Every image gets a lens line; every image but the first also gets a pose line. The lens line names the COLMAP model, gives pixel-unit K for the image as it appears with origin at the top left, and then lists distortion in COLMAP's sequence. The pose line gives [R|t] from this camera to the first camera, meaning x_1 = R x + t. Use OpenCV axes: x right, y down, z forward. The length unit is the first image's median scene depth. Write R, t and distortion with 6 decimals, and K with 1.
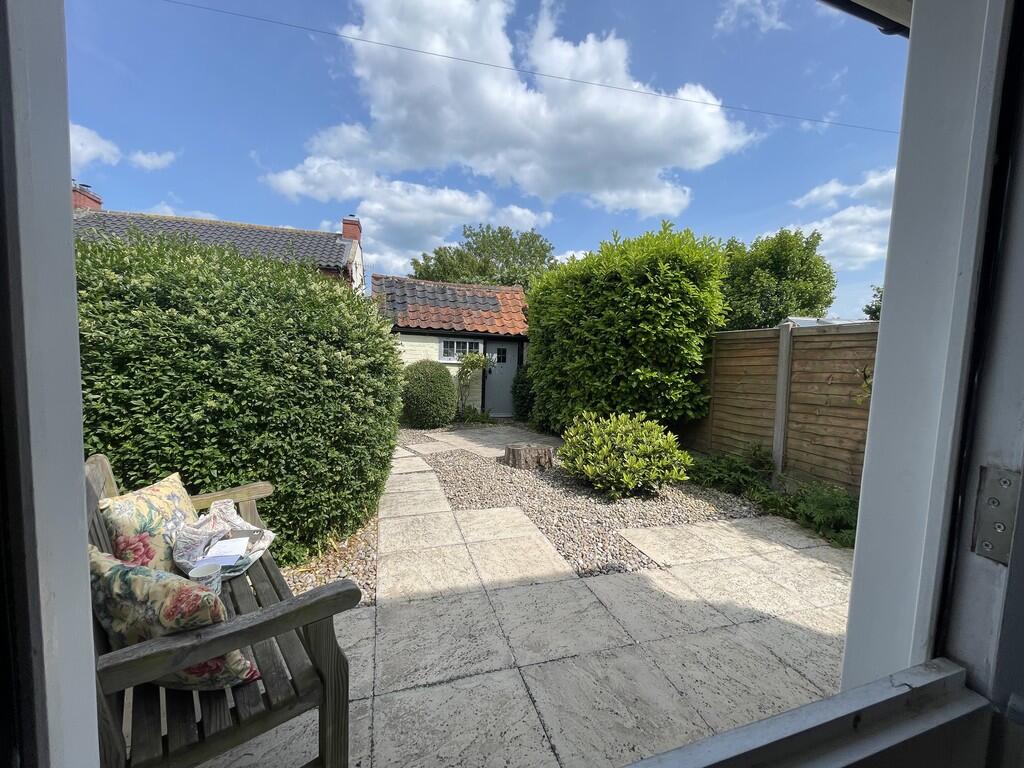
lens RADIAL K [[412.1, 0, 511.8], [0, 412.1, 385.8], [0, 0, 1]] dist [0.000659, -0.000309]
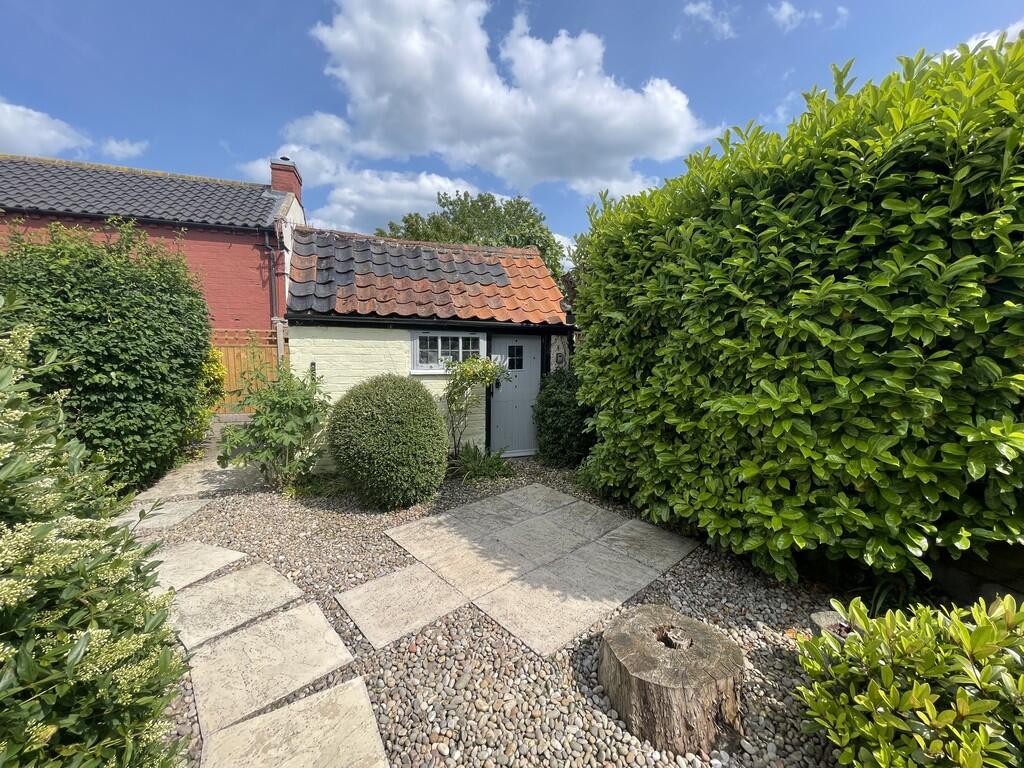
lens RADIAL K [[412.1, 0, 509.2], [0, 412.1, 387.2], [0, 0, 1]] dist [0.000659, -0.000309]
pose [[0.998593, -0.026893, 0.045708, -0.065946], [0.024958, 0.998790, 0.042373, -0.058019], [-0.046792, -0.041173, 0.998056, 0.403668]]
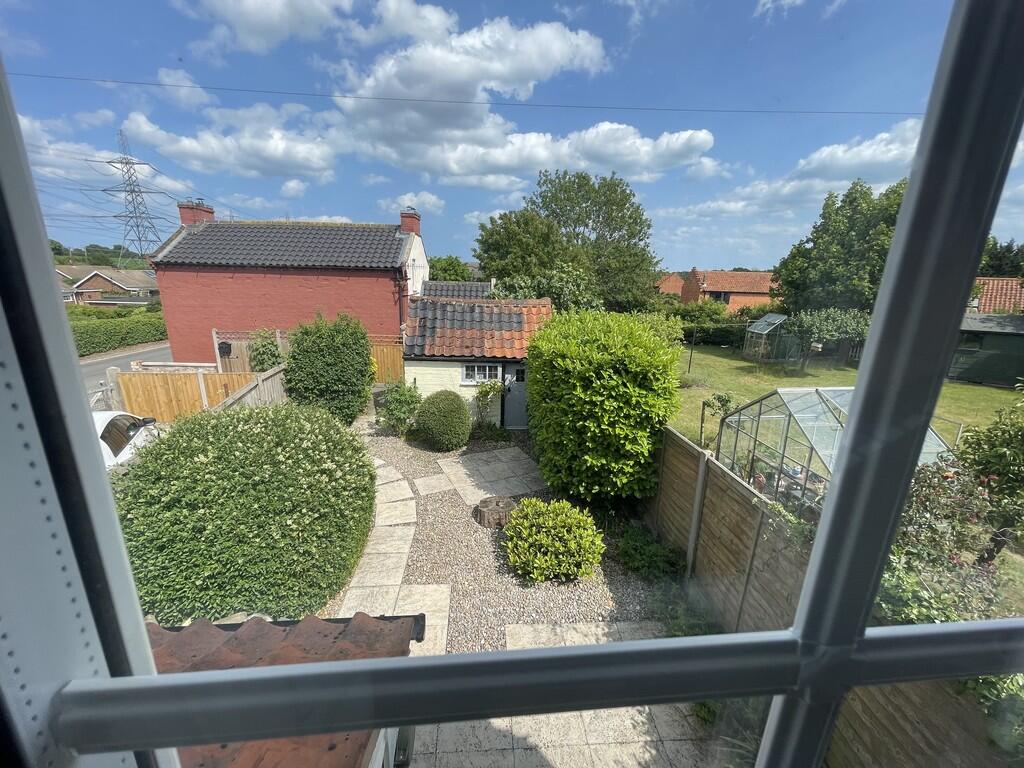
lens RADIAL K [[412.1, 0, 511.7], [0, 412.1, 386.1], [0, 0, 1]] dist [0.000659, -0.000309]
pose [[0.973468, 0.051460, -0.222961, 0.205258], [-0.010698, 0.983554, 0.180300, -0.252120], [0.228572, -0.173131, 0.958009, -0.051883]]
